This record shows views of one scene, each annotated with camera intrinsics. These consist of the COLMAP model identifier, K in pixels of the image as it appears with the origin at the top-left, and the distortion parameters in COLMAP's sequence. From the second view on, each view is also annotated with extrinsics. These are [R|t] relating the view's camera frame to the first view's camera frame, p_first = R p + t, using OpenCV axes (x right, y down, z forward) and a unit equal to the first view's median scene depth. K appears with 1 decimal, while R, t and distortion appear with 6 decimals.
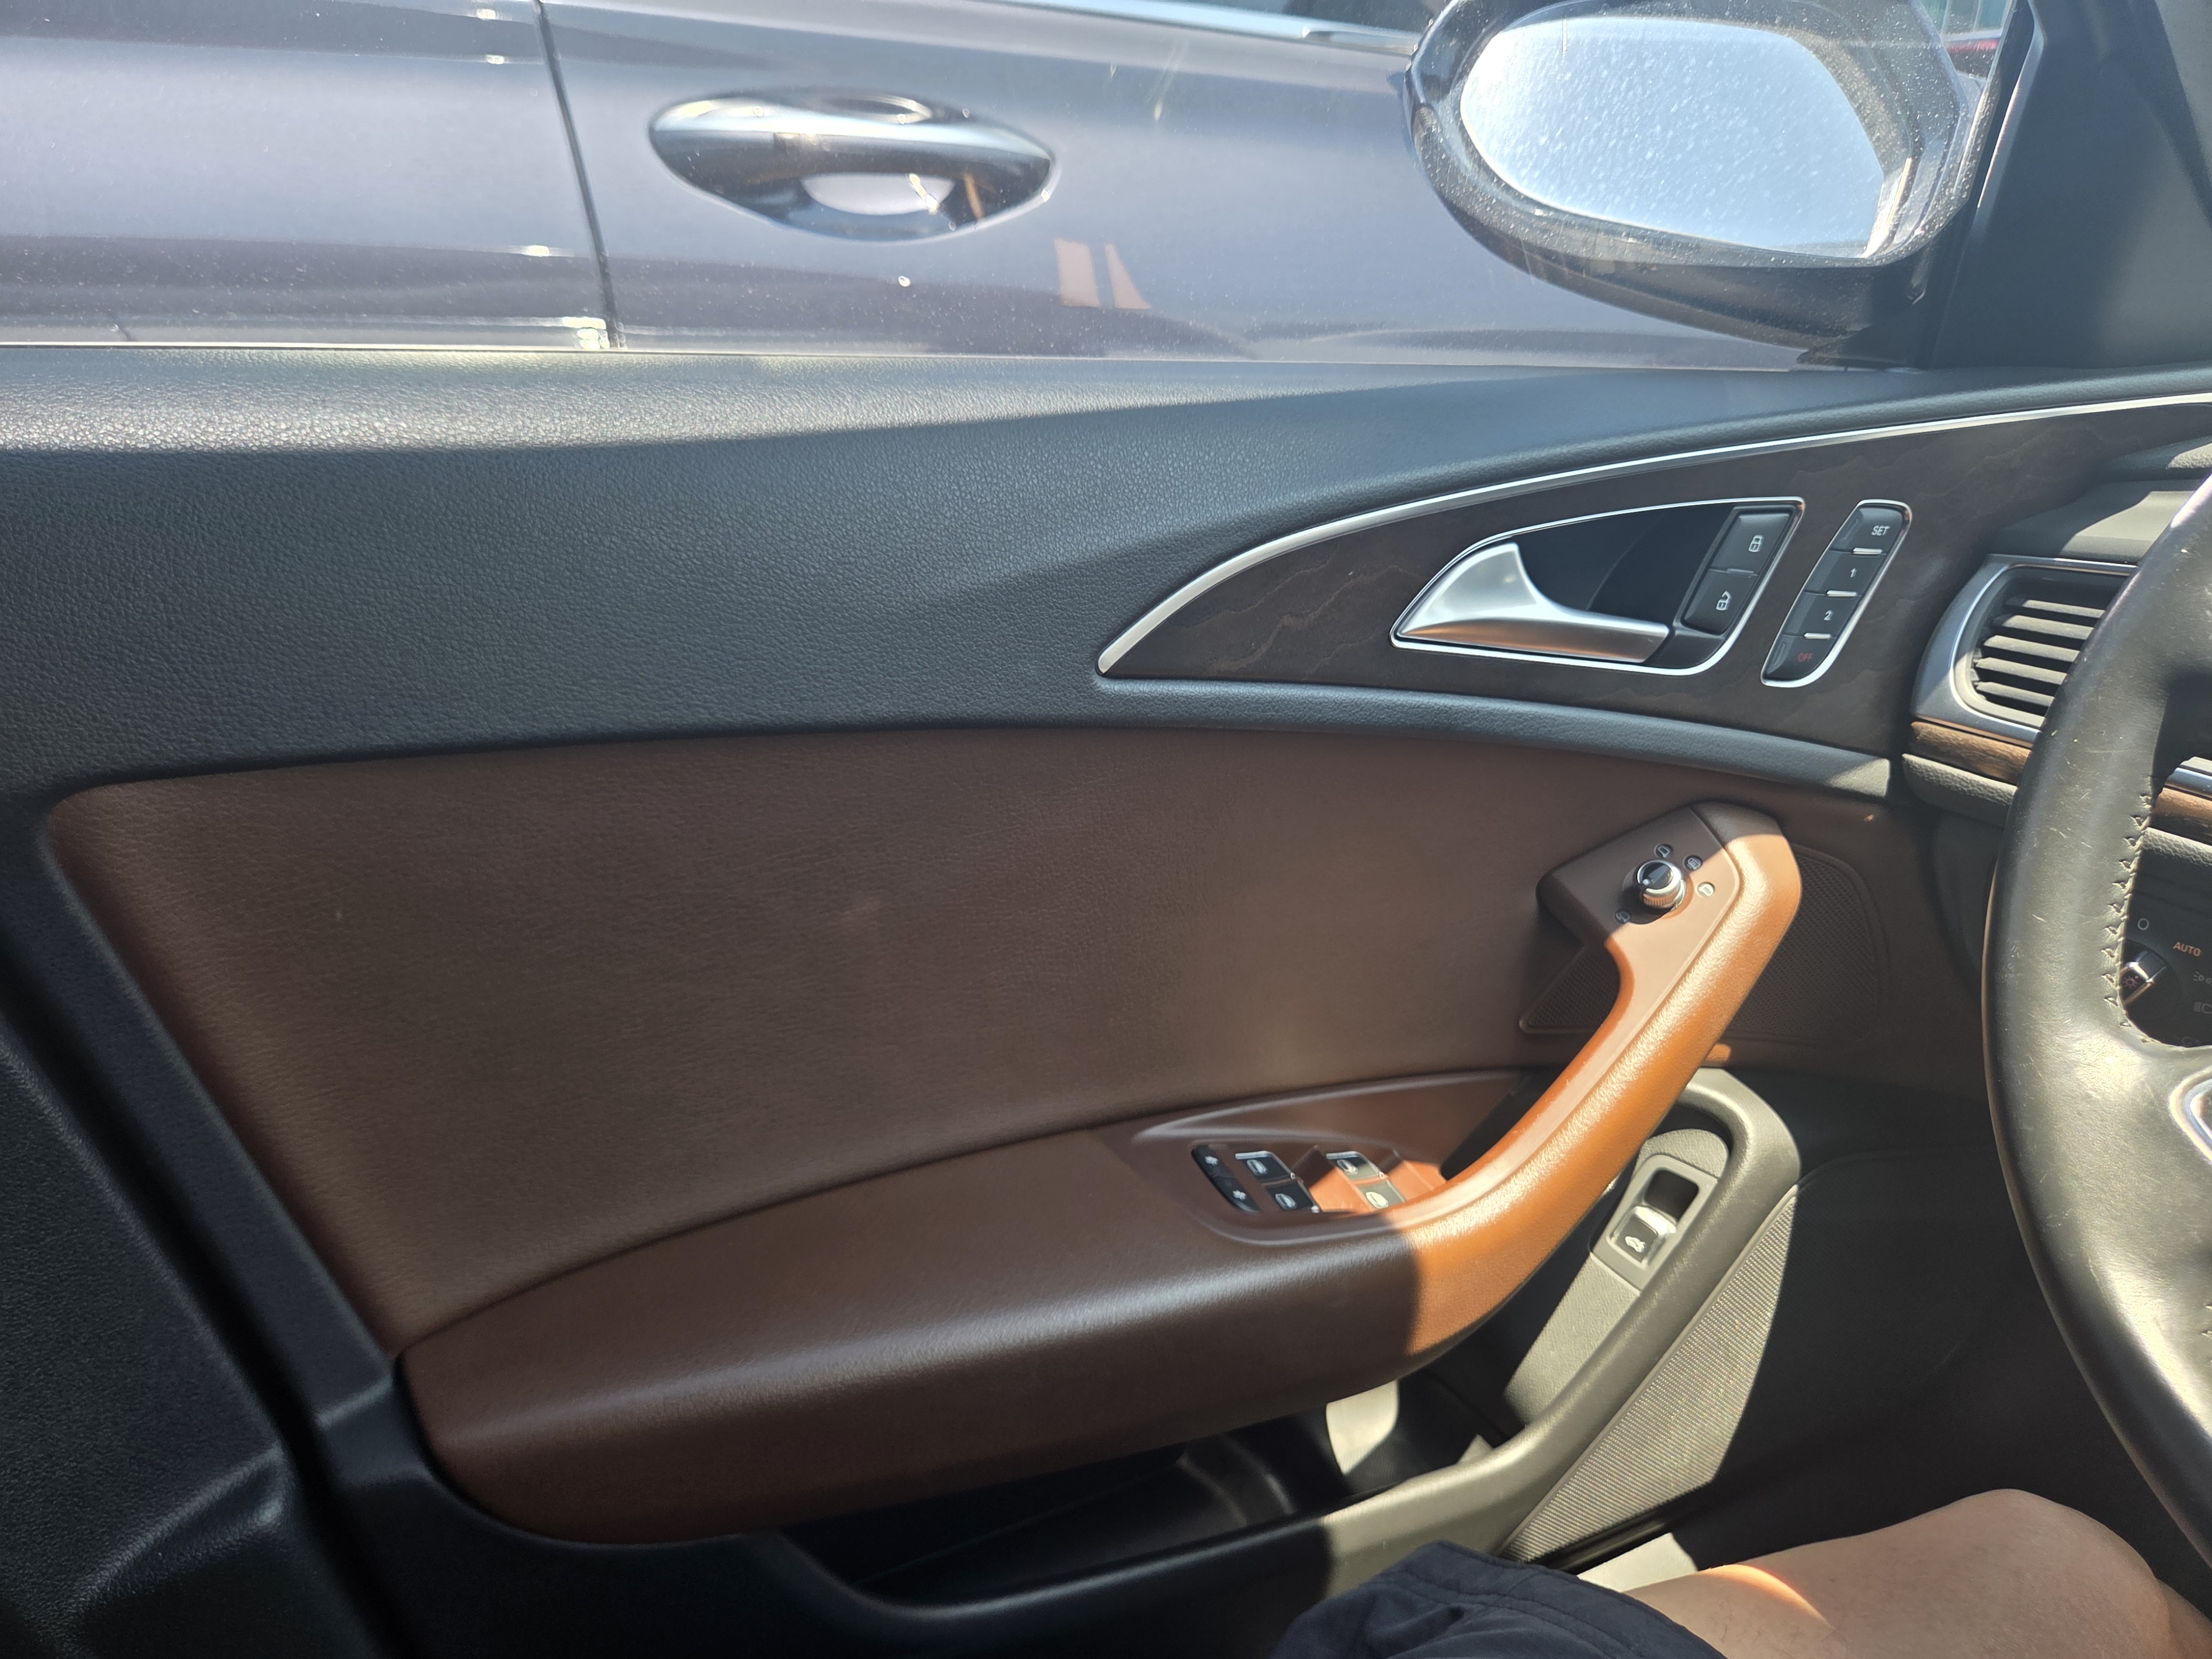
lens RADIAL K [[1517.0, 0, 1138.8], [0, 1517.0, 792.4], [0, 0, 1]] dist [0.047662, -0.045048]
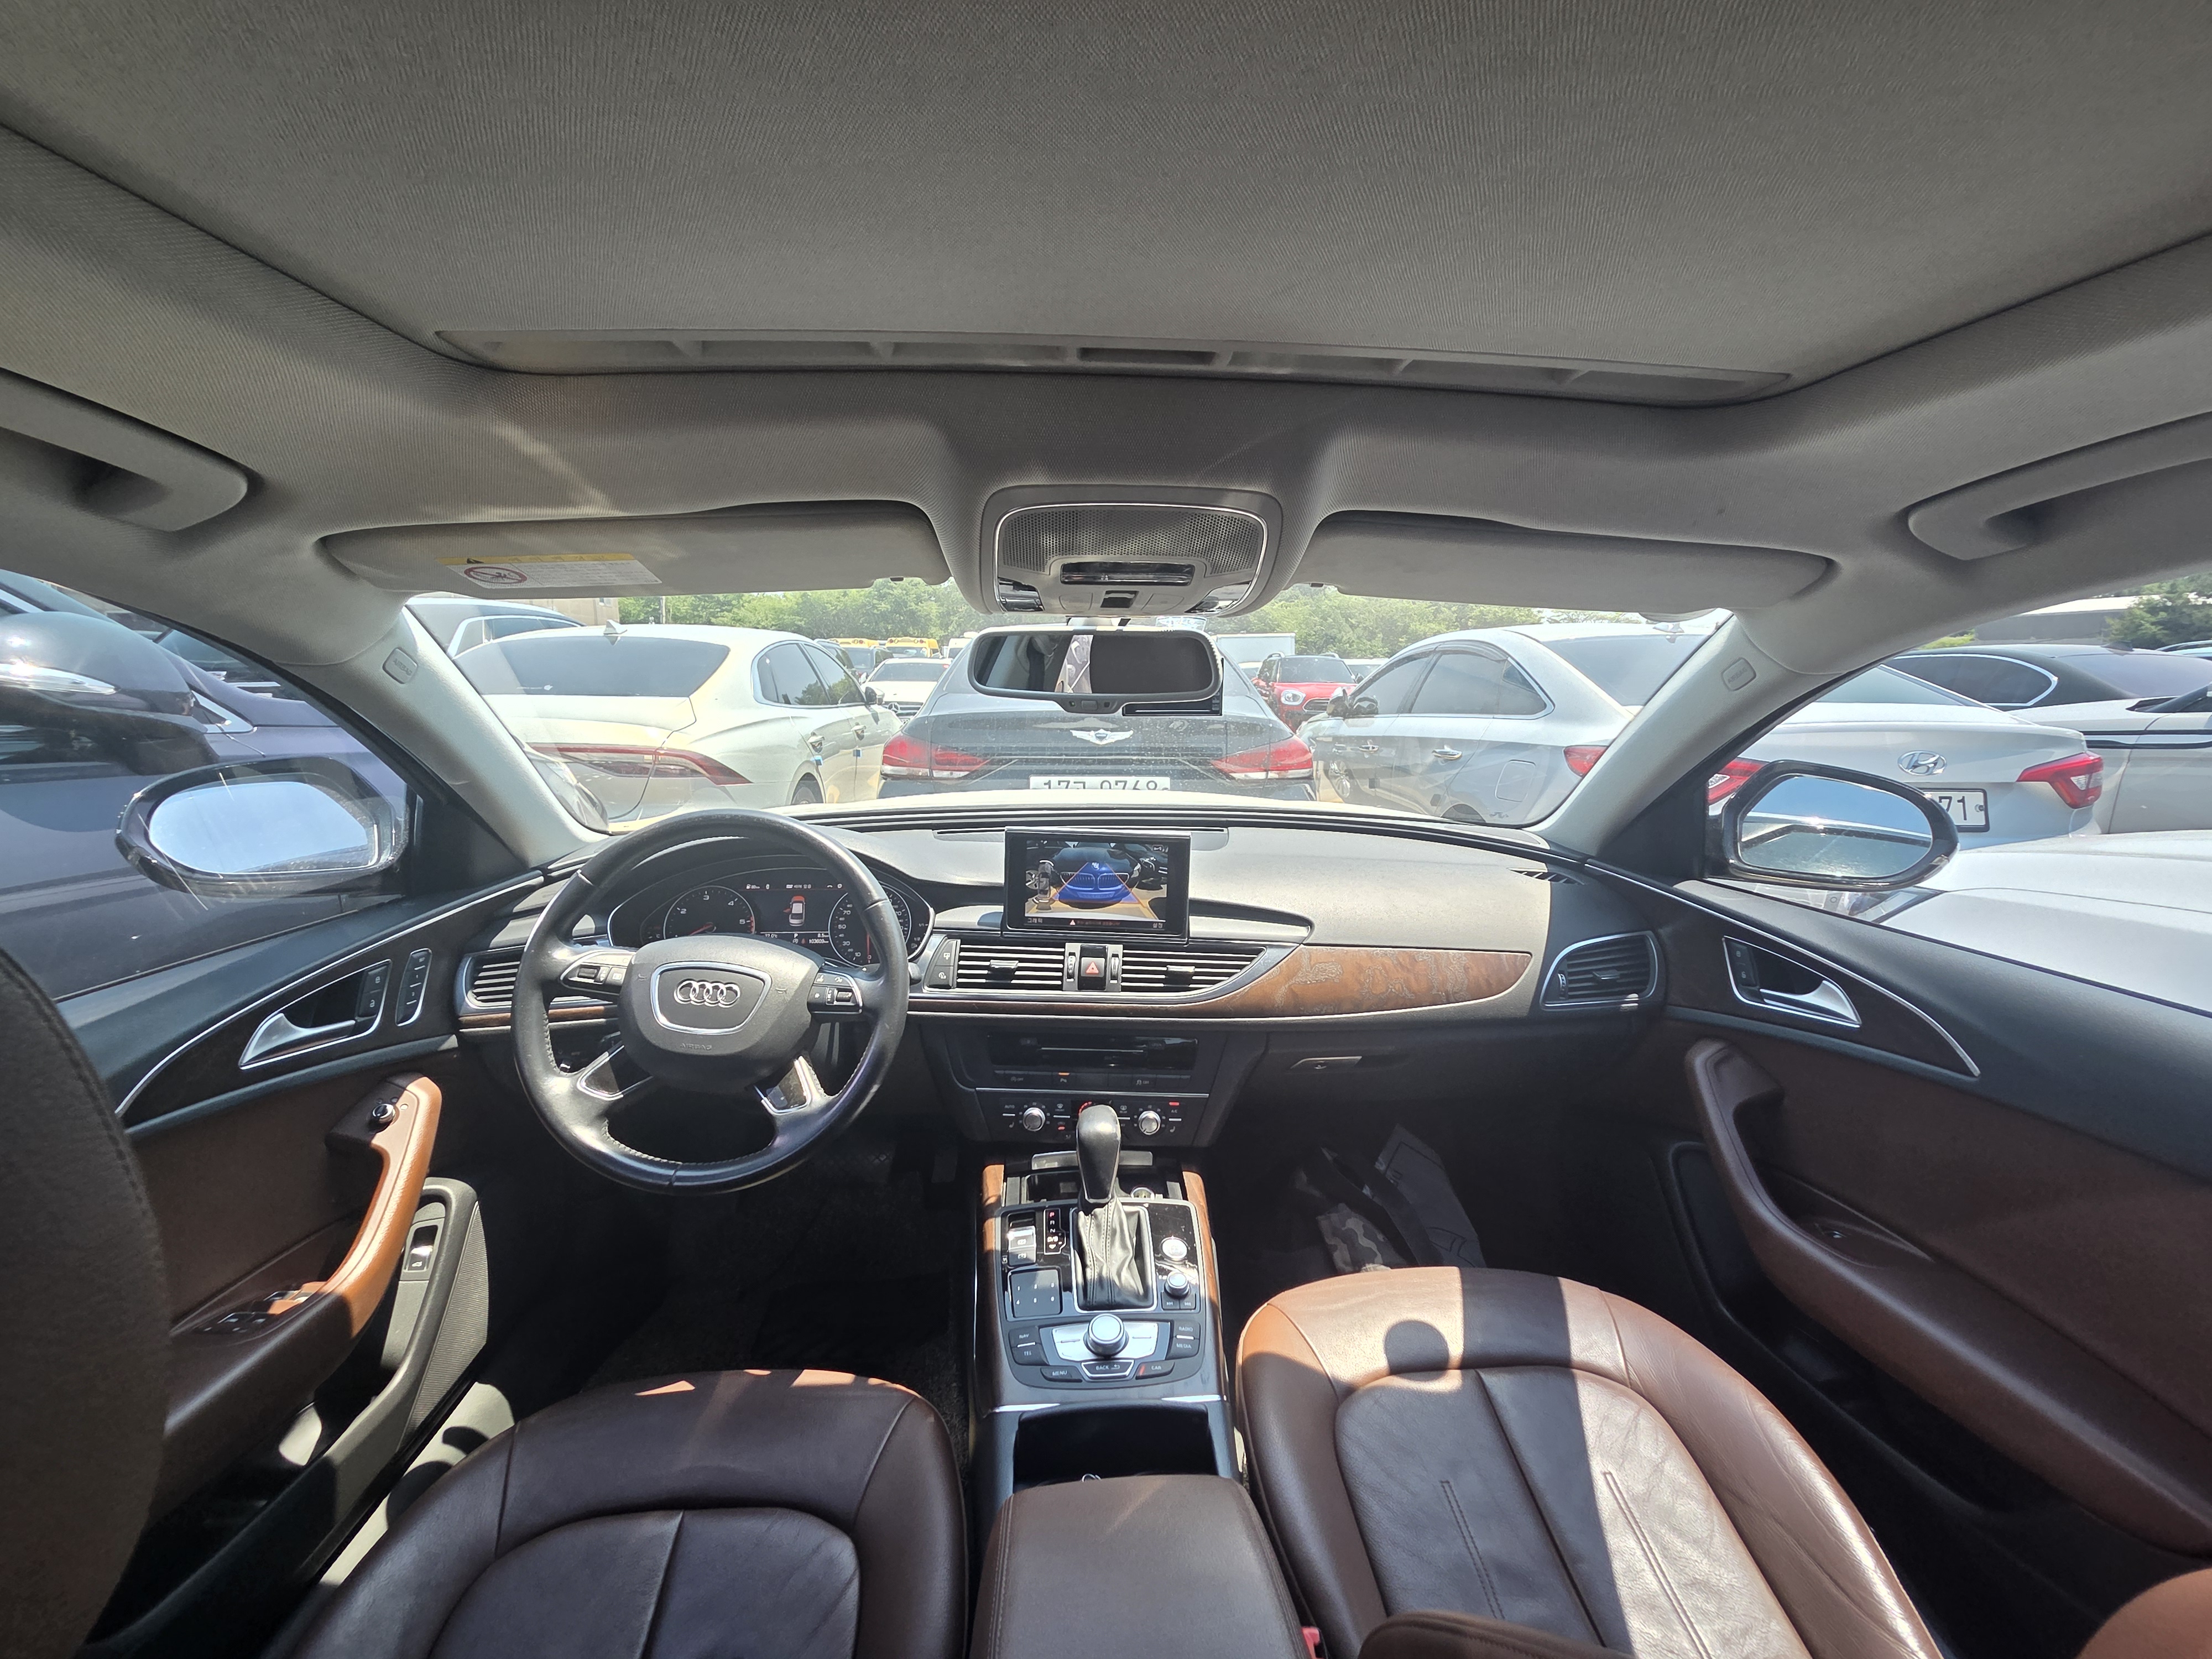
lens RADIAL K [[920.1, 0, 1122.0], [0, 920.1, 836.5], [0, 0, 1]] dist [-0.002026, 0.001294]
pose [[0.367370, -0.191046, 0.910242, -0.517362], [0.340469, 0.938369, 0.059538, -0.046834], [-0.865517, 0.288037, 0.409774, -0.835428]]
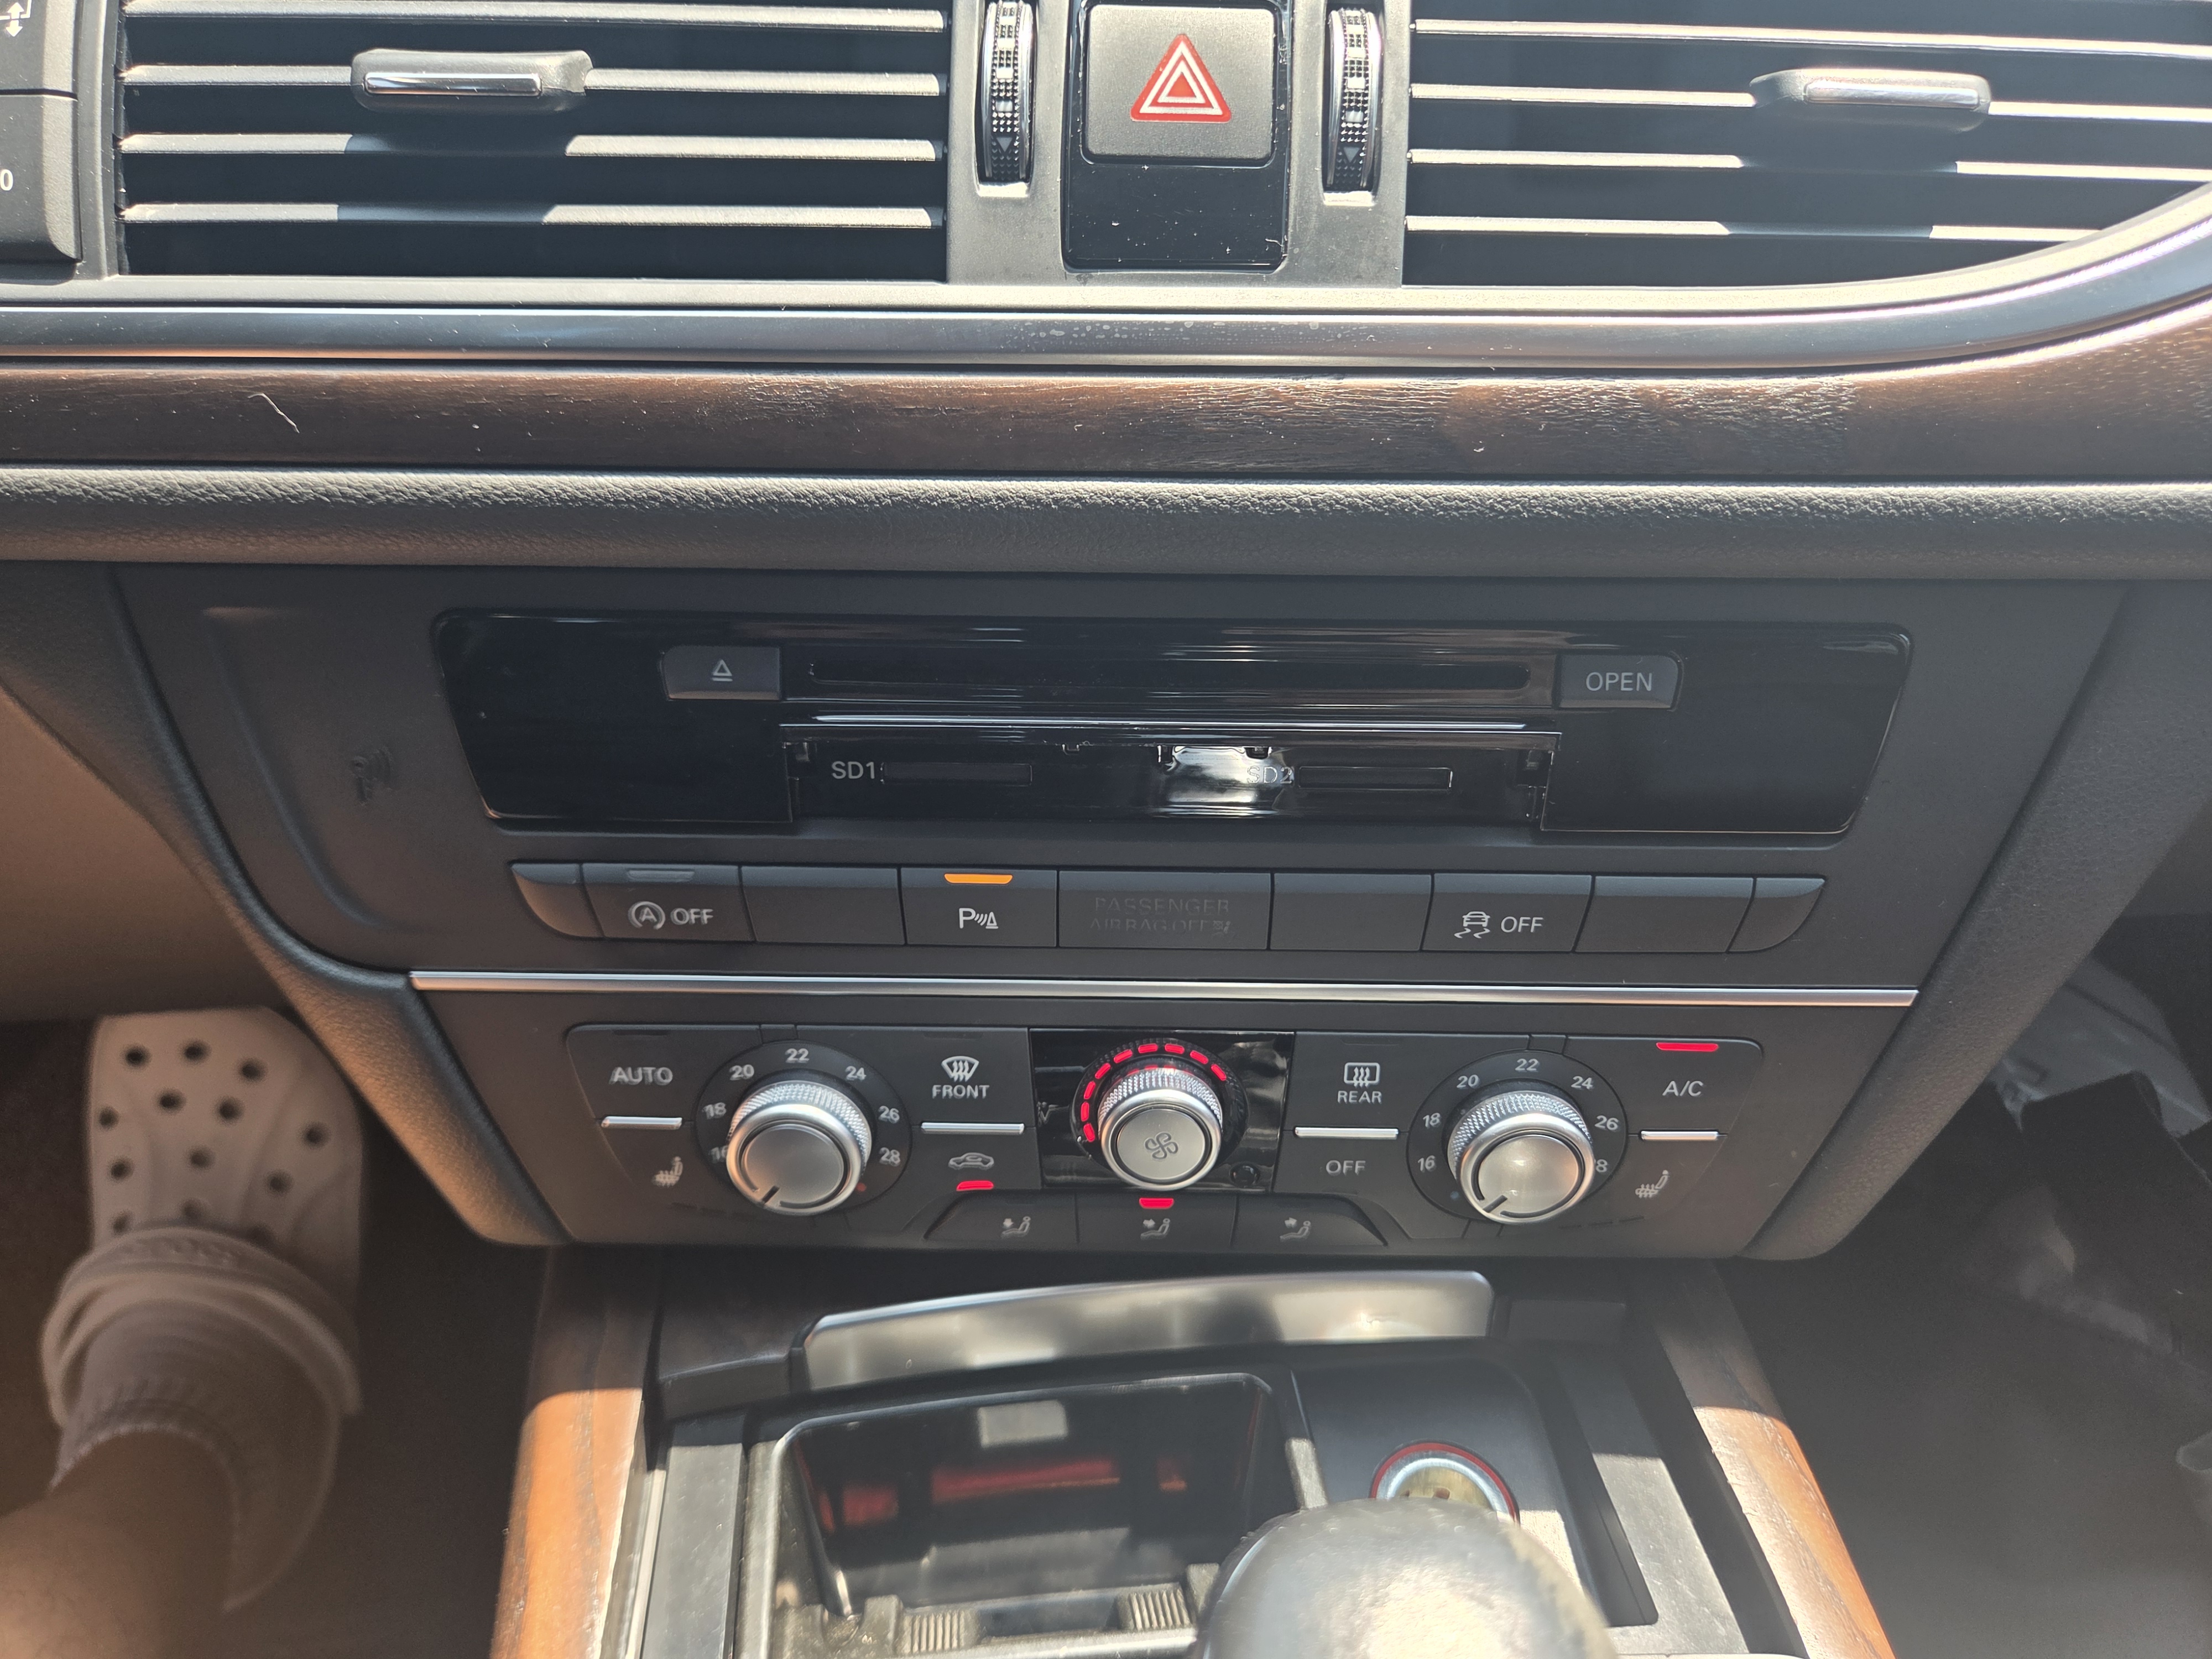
lens RADIAL K [[1517.0, 0, 1085.2], [0, 1517.0, 847.1], [0, 0, 1]] dist [0.047662, -0.045048]
pose [[0.349610, -0.489694, 0.798732, 0.665264], [0.346248, 0.859707, 0.375522, 0.297154], [-0.870566, 0.145273, 0.470117, -0.094246]]
